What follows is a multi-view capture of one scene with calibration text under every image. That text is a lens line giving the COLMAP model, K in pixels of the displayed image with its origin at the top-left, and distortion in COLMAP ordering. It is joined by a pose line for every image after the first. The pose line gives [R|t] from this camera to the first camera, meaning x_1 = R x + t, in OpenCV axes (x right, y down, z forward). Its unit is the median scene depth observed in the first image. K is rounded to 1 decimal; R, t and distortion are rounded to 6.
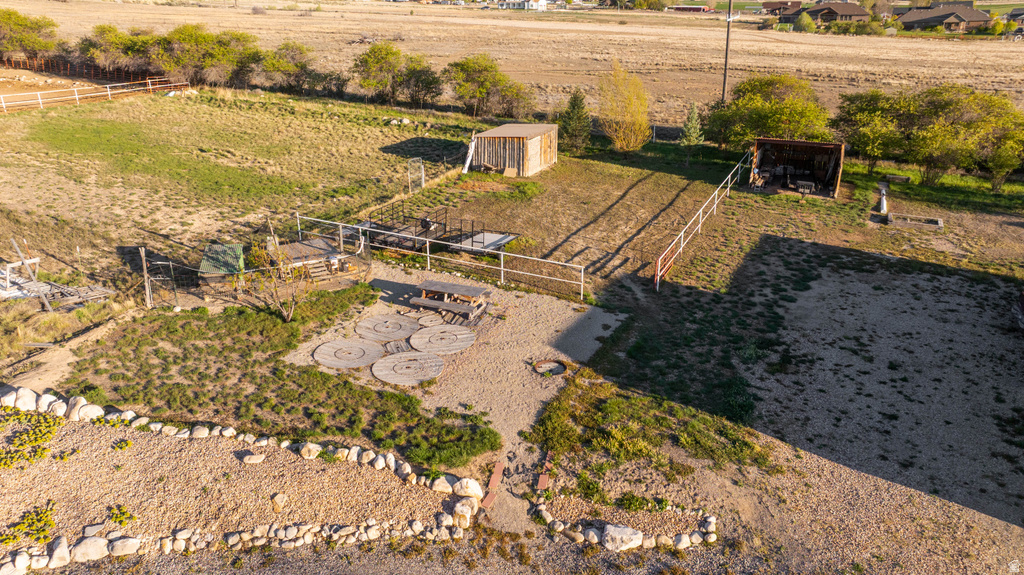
lens RADIAL K [[720.1, 0, 518.1], [0, 720.1, 280.1], [0, 0, 1]] dist [-0.021669, 0.001058]
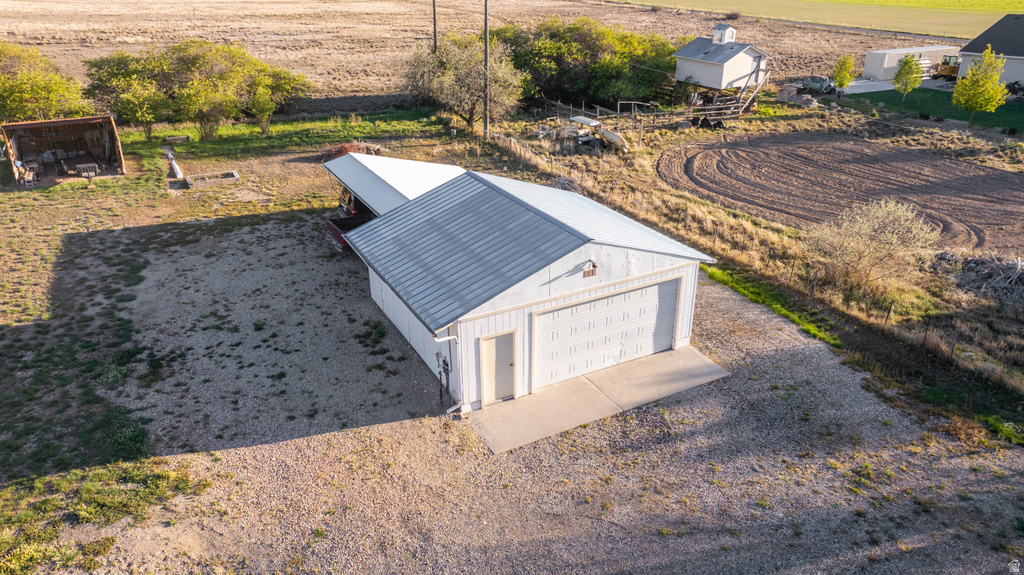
lens RADIAL K [[720.6, 0, 512.0], [0, 720.6, 287.5], [0, 0, 1]] dist [-0.044037, 0.054728]
pose [[0.583151, -0.340132, 0.737730, 0.000634], [0.289509, 0.935515, 0.202474, -0.024768], [-0.759025, 0.095507, 0.644018, 0.045791]]
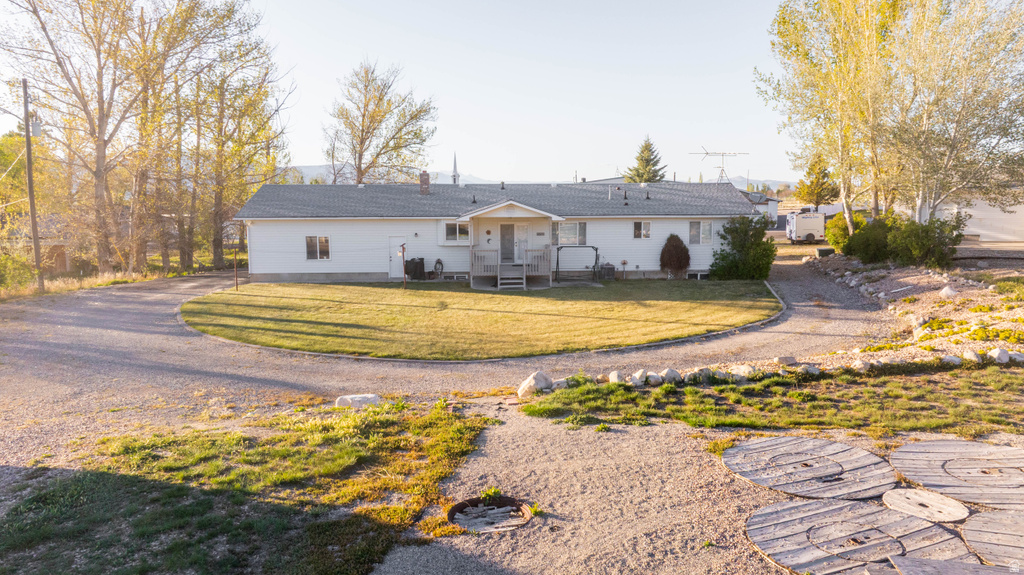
lens RADIAL K [[720.1, 0, 518.1], [0, 720.1, 280.1], [0, 0, 1]] dist [-0.021669, 0.001058]
pose [[-0.968798, 0.037199, -0.245045, 0.083558], [-0.080156, 0.888520, 0.451783, -0.113229], [0.234533, 0.457328, -0.857814, 0.890755]]
